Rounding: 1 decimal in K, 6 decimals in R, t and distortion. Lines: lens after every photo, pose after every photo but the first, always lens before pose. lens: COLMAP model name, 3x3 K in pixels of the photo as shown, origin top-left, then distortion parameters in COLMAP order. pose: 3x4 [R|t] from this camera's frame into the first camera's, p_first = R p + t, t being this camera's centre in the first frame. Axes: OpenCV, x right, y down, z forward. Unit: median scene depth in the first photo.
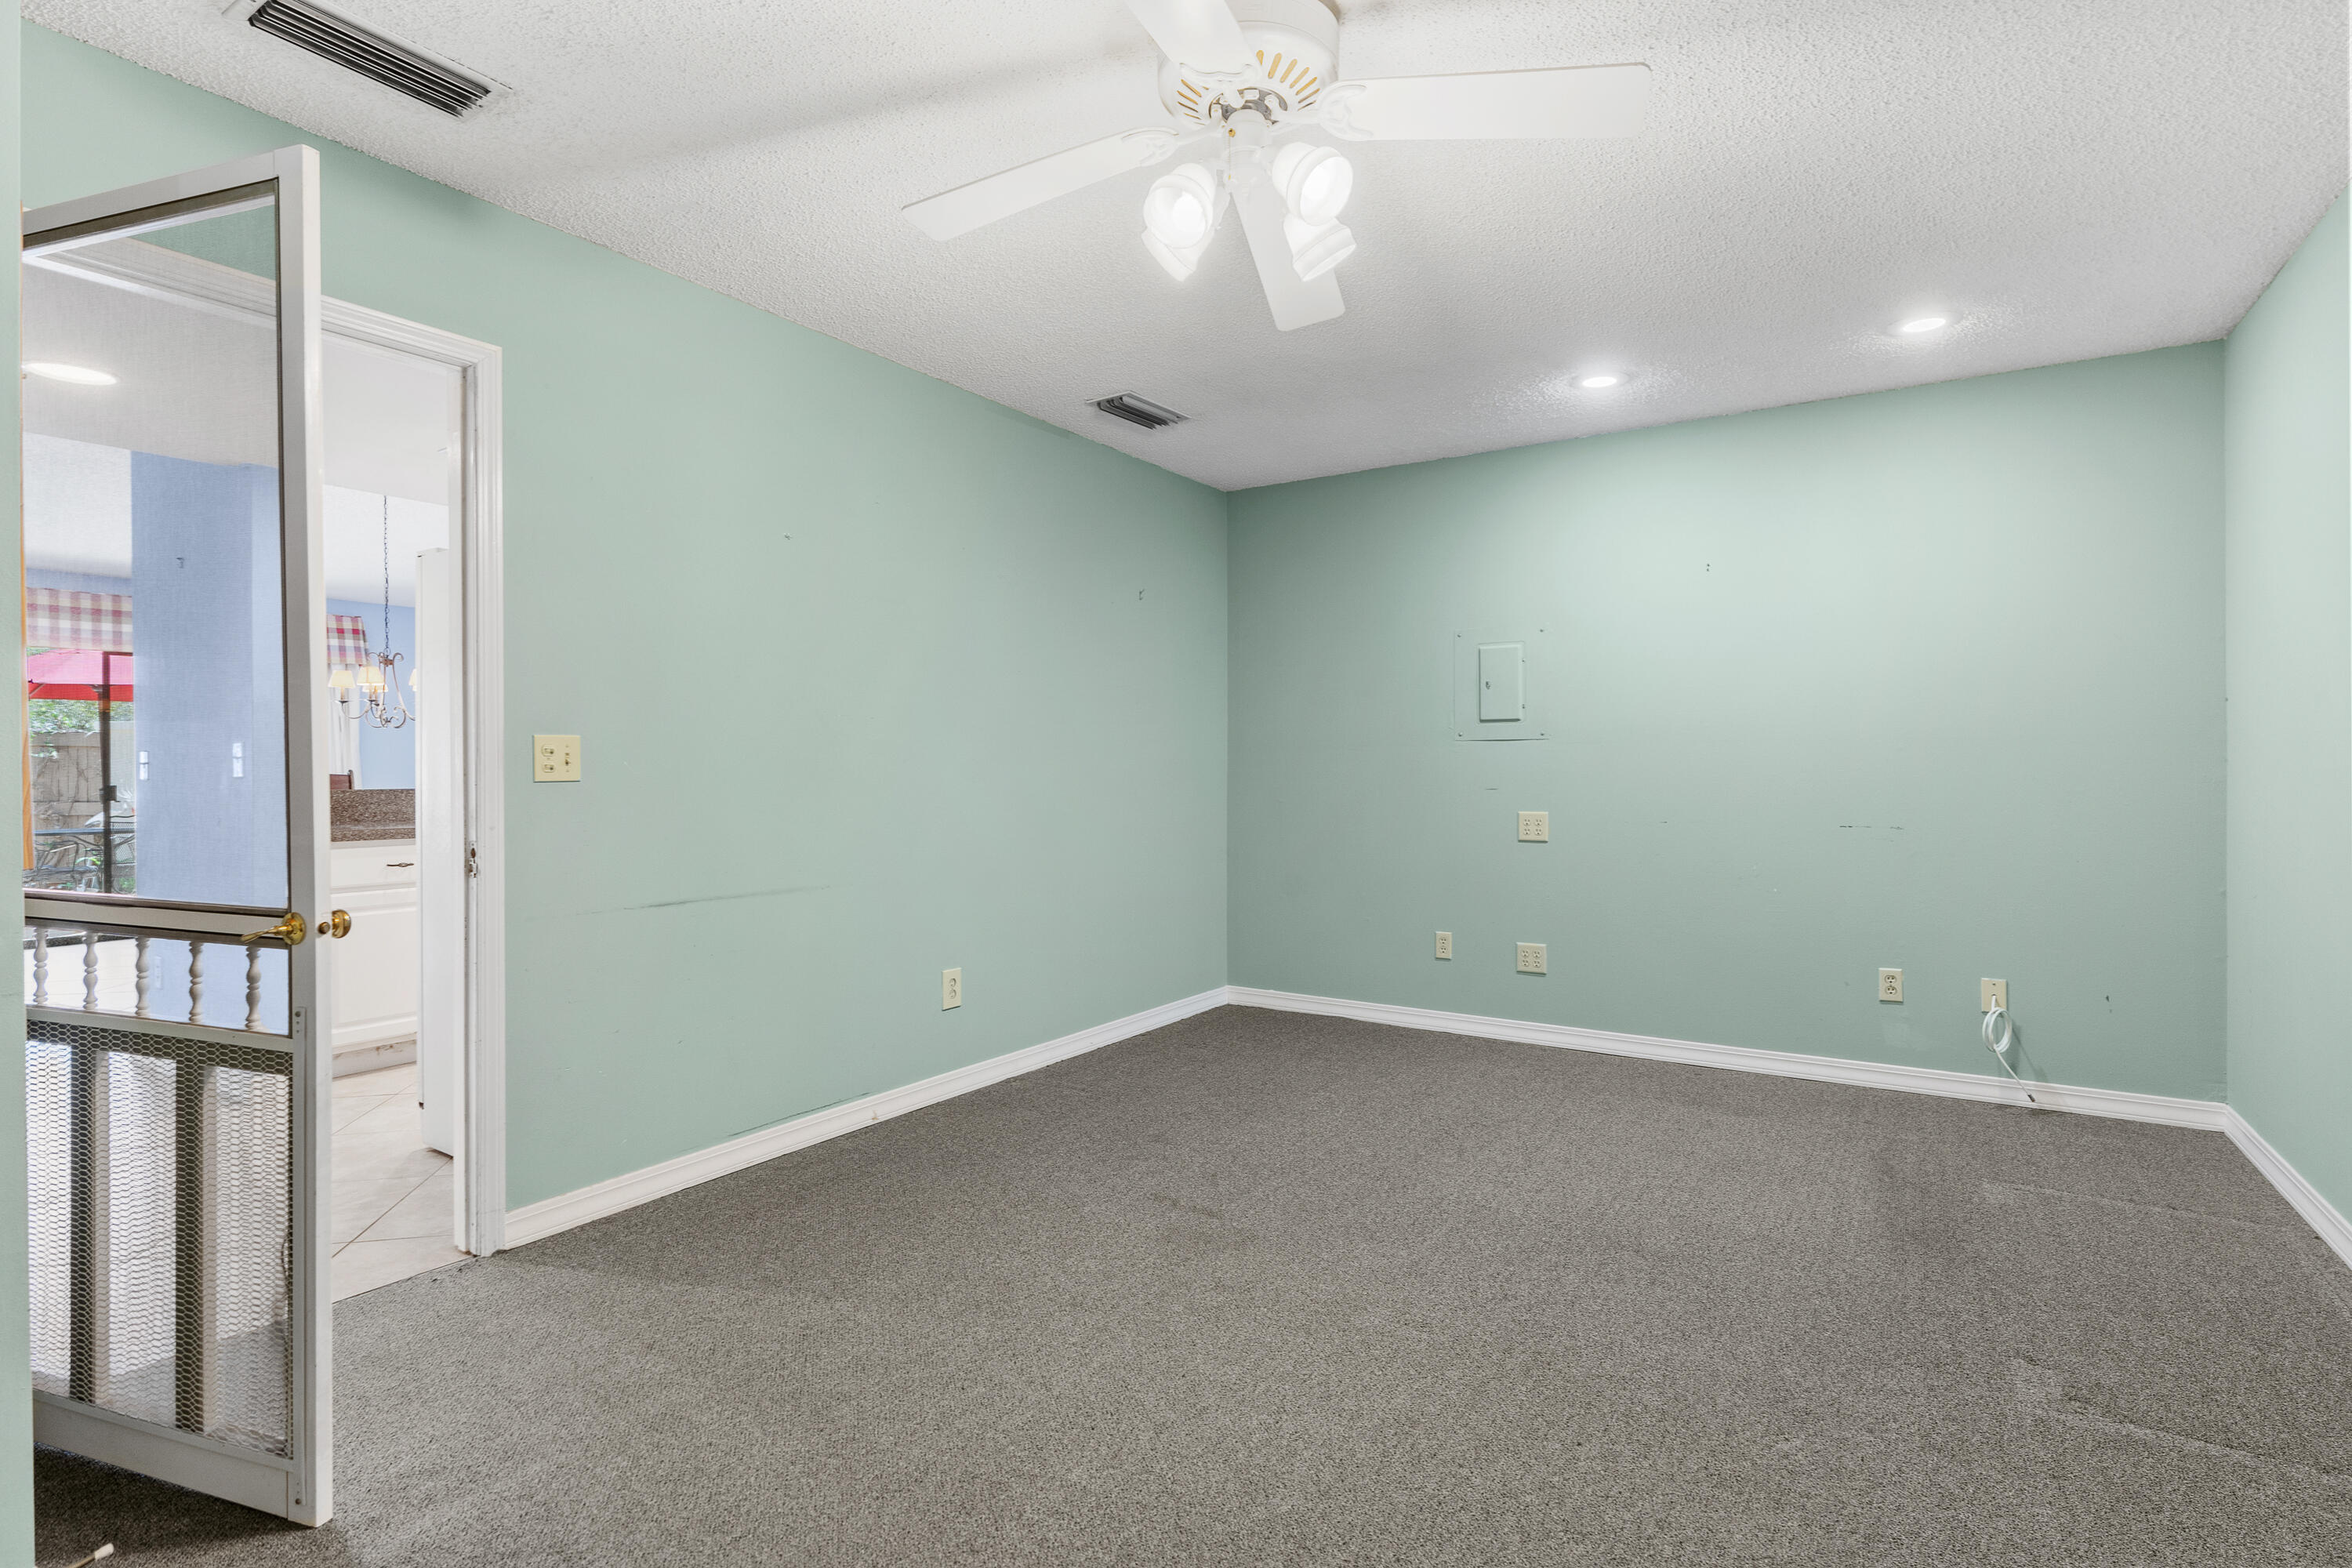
lens RADIAL K [[1132.9, 0, 1174.5], [0, 1132.9, 772.7], [0, 0, 1]] dist [-0.013634, 0.001985]
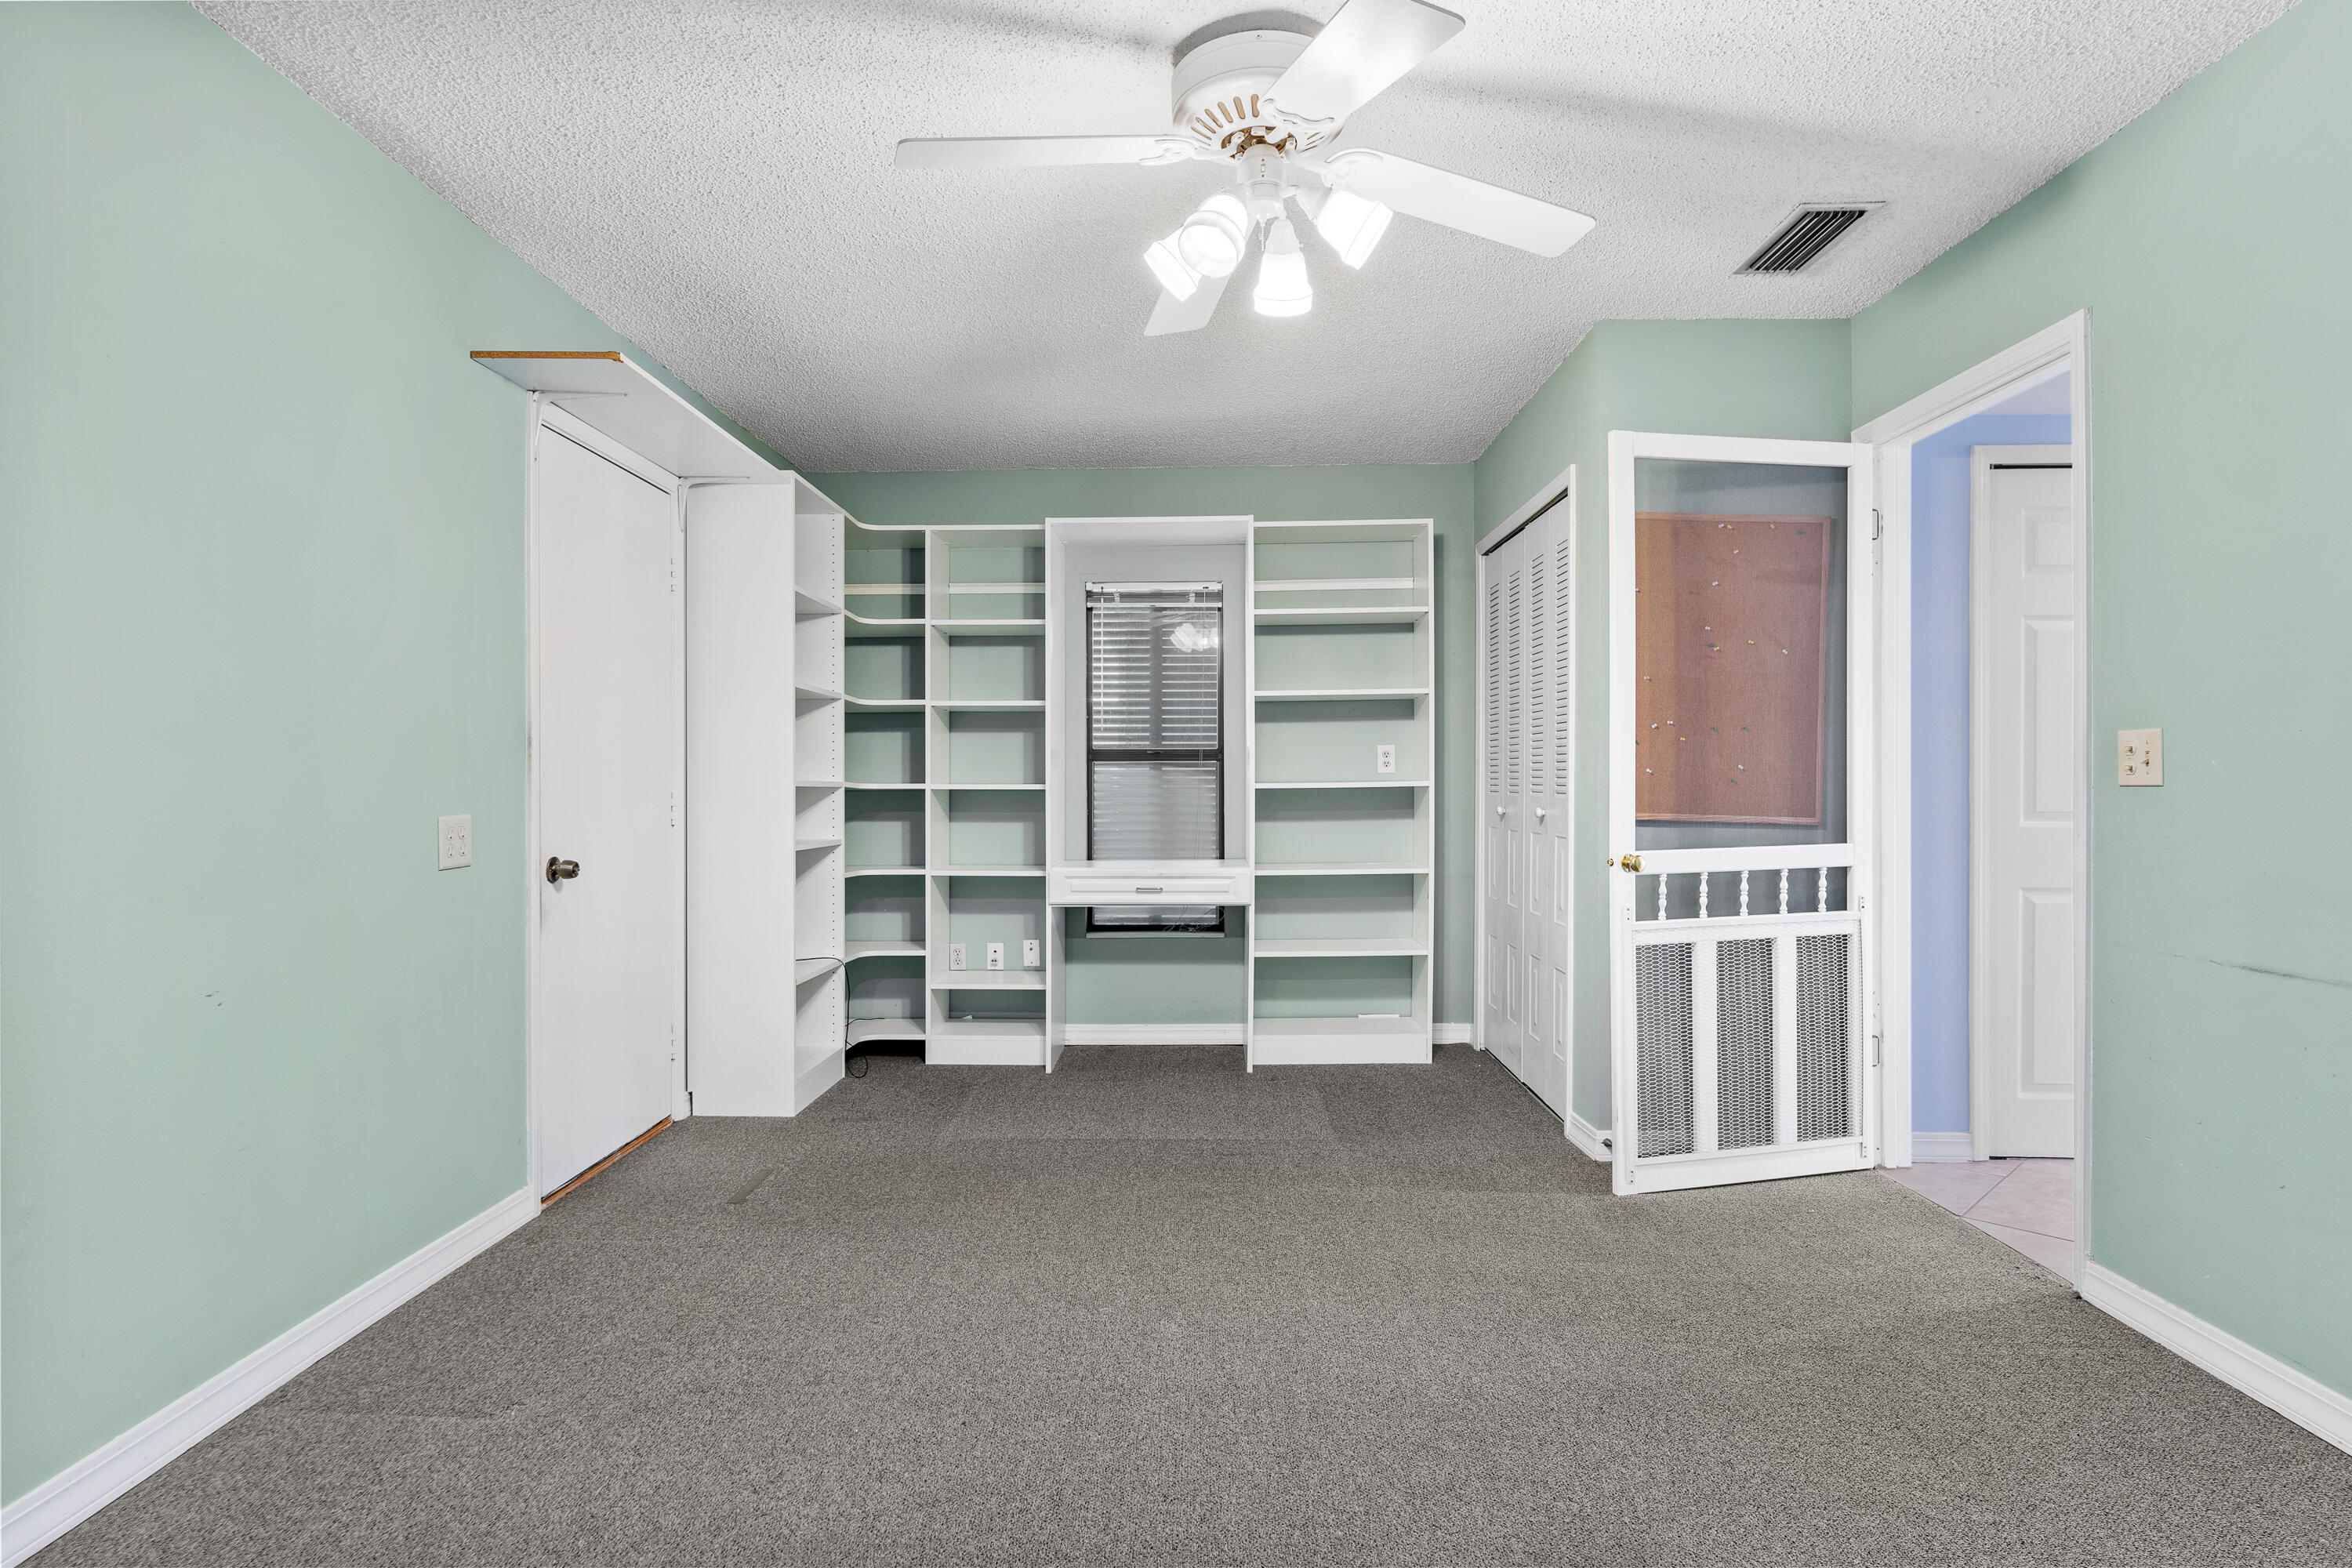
lens RADIAL K [[1286.2, 0, 1175.7], [0, 1286.2, 782.4], [0, 0, 1]] dist [-0.003169, 0.005310]
pose [[-0.849390, 0.006609, -0.527724, 0.555535], [0.004938, 0.999977, 0.004576, -0.002578], [0.527743, 0.001280, -0.849403, 1.436516]]
